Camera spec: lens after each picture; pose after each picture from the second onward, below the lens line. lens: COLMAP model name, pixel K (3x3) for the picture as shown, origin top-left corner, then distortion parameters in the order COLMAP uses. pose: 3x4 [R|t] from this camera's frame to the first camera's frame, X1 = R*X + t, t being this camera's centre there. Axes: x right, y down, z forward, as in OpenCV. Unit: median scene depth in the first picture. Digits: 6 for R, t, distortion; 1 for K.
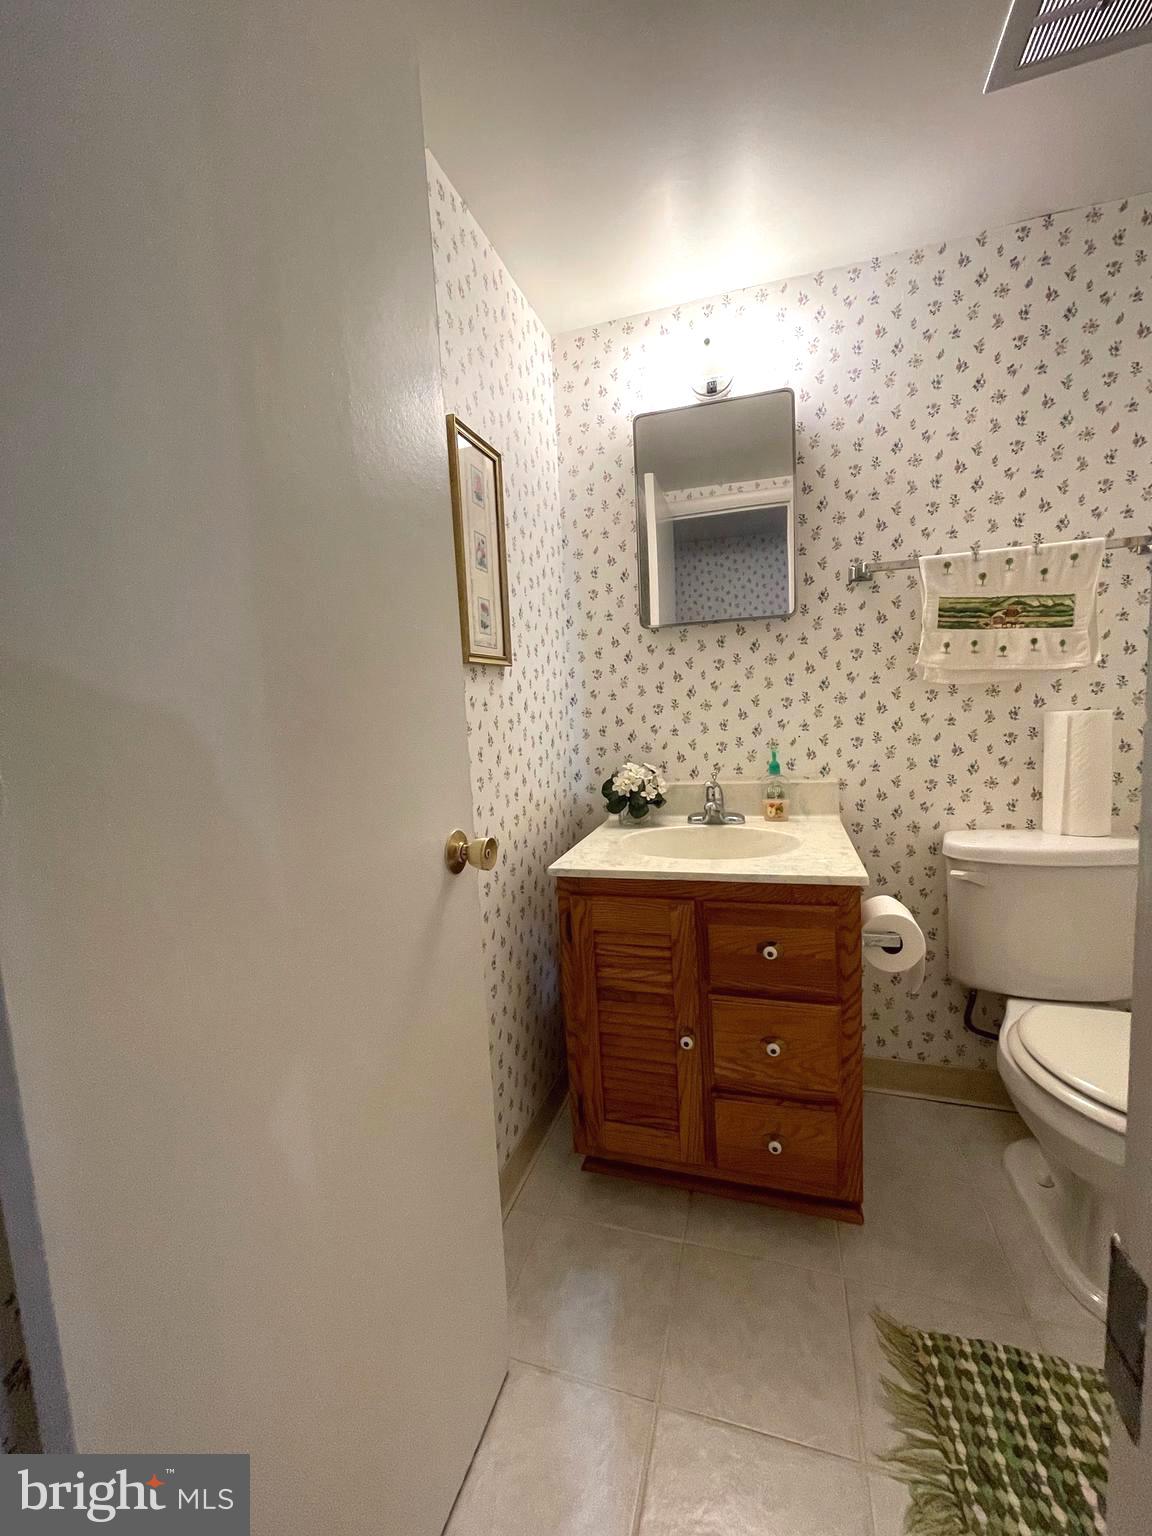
lens RADIAL K [[616.2, 0, 572.5], [0, 616.2, 766.7], [0, 0, 1]] dist [-0.002398, -0.000134]
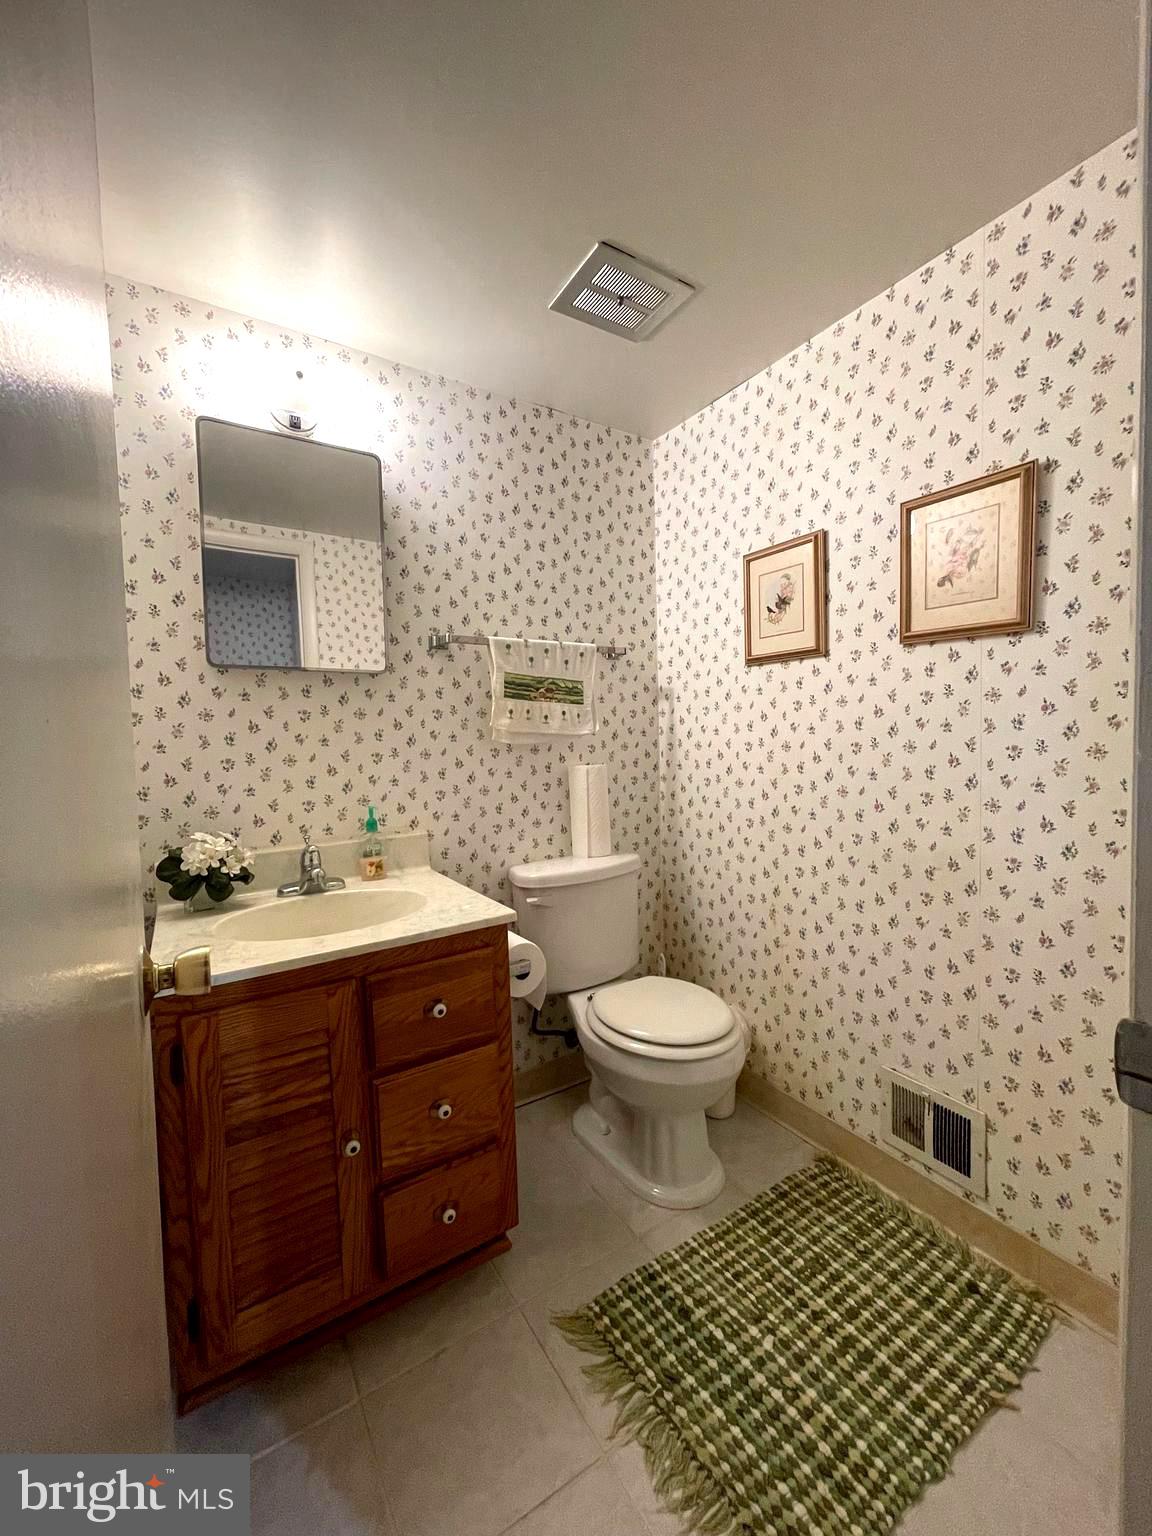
lens RADIAL K [[616.2, 0, 571.0], [0, 616.2, 767.2], [0, 0, 1]] dist [-0.002398, -0.000134]
pose [[0.643658, -0.002377, 0.765309, -0.242374], [0.074876, 0.995393, -0.059883, -0.007439], [-0.761641, 0.095848, 0.640871, 0.145293]]
